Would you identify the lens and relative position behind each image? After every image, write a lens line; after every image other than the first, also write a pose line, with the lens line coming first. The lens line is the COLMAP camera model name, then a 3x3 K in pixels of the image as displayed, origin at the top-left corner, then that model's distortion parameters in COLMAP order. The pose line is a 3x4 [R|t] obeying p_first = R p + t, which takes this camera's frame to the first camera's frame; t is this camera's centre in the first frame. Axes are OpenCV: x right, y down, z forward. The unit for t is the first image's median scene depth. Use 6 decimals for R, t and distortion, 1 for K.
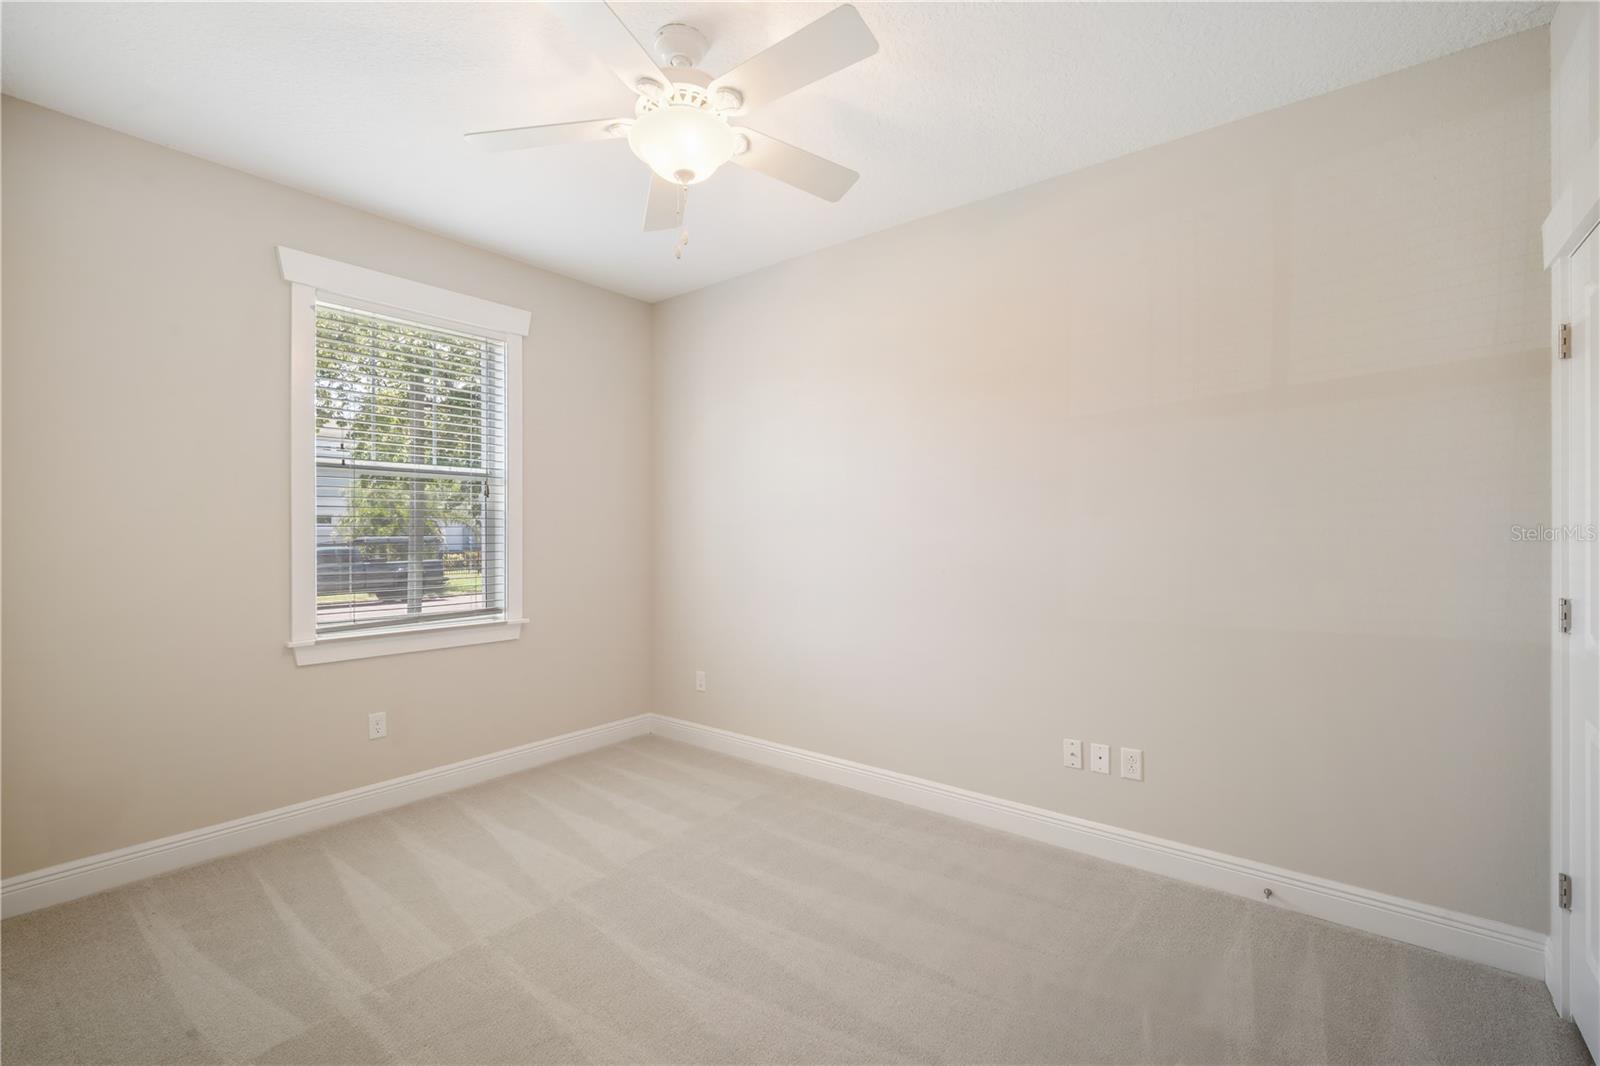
lens RADIAL K [[696.7, 0, 796.6], [0, 696.7, 542.8], [0, 0, 1]] dist [-0.002008, -0.000368]
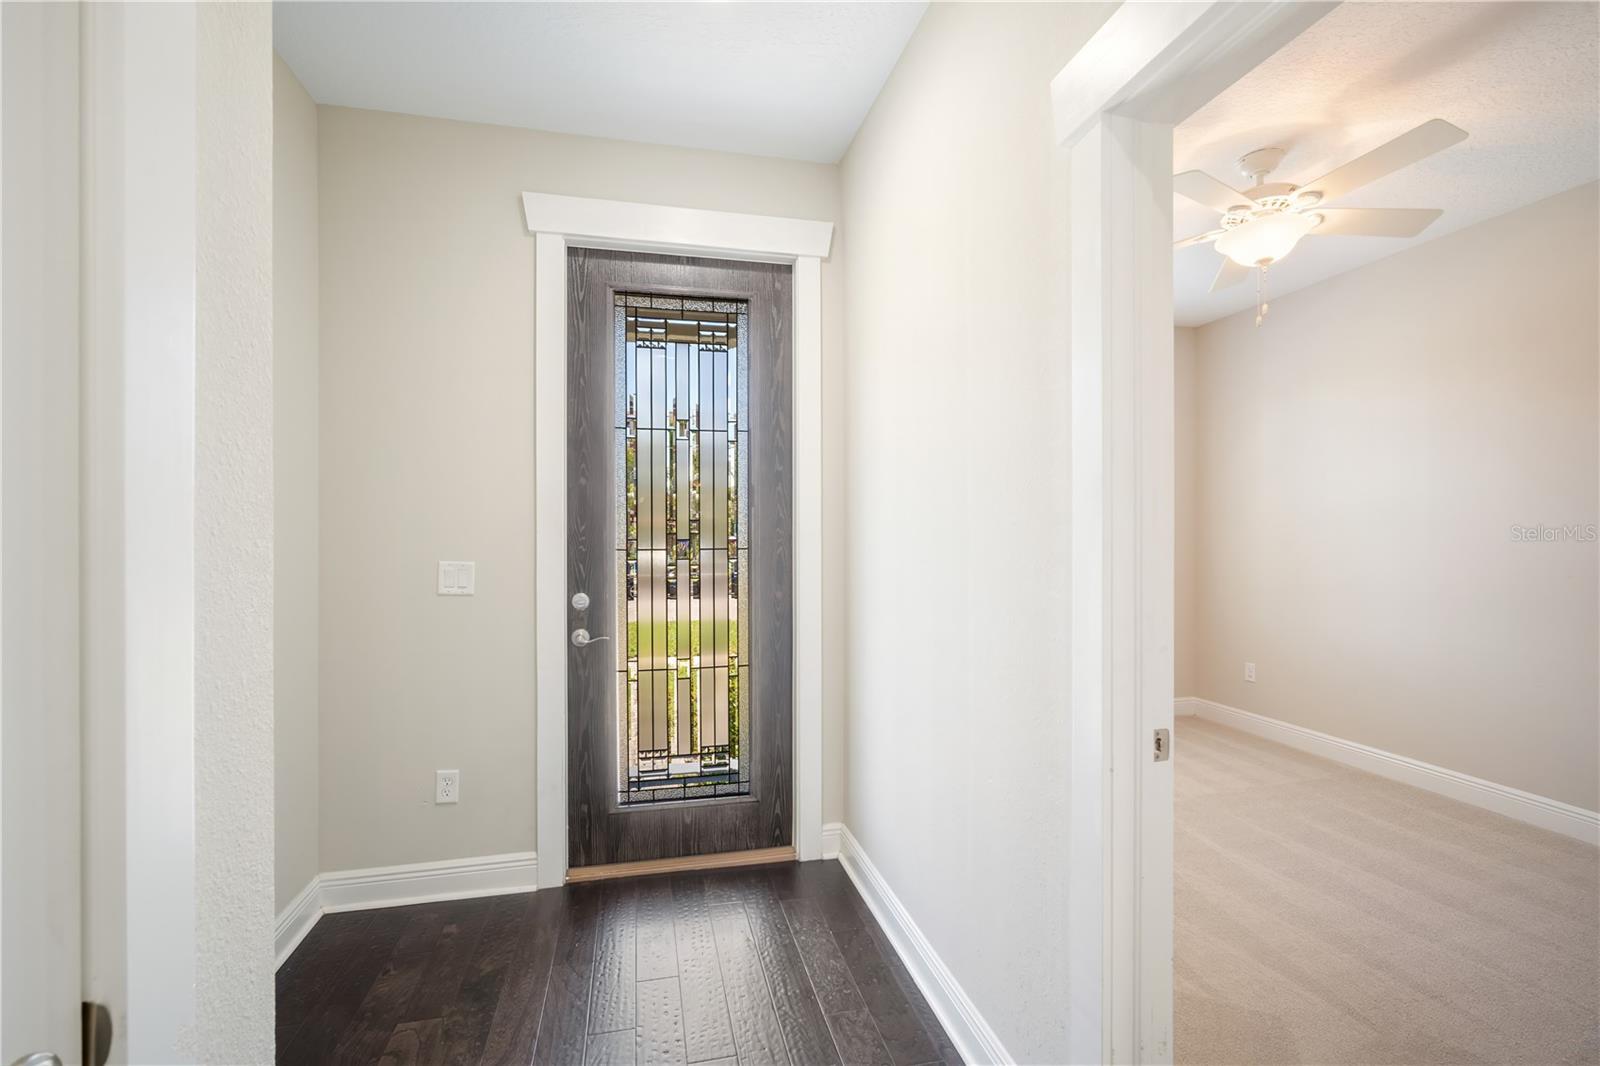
lens RADIAL K [[696.7, 0, 796.6], [0, 696.7, 542.8], [0, 0, 1]] dist [-0.002008, -0.000368]
pose [[0.783860, 0.003857, -0.620926, -0.033345], [-0.005319, 0.999986, -0.000503, 0.002184], [0.620915, 0.003697, 0.783869, -0.516226]]
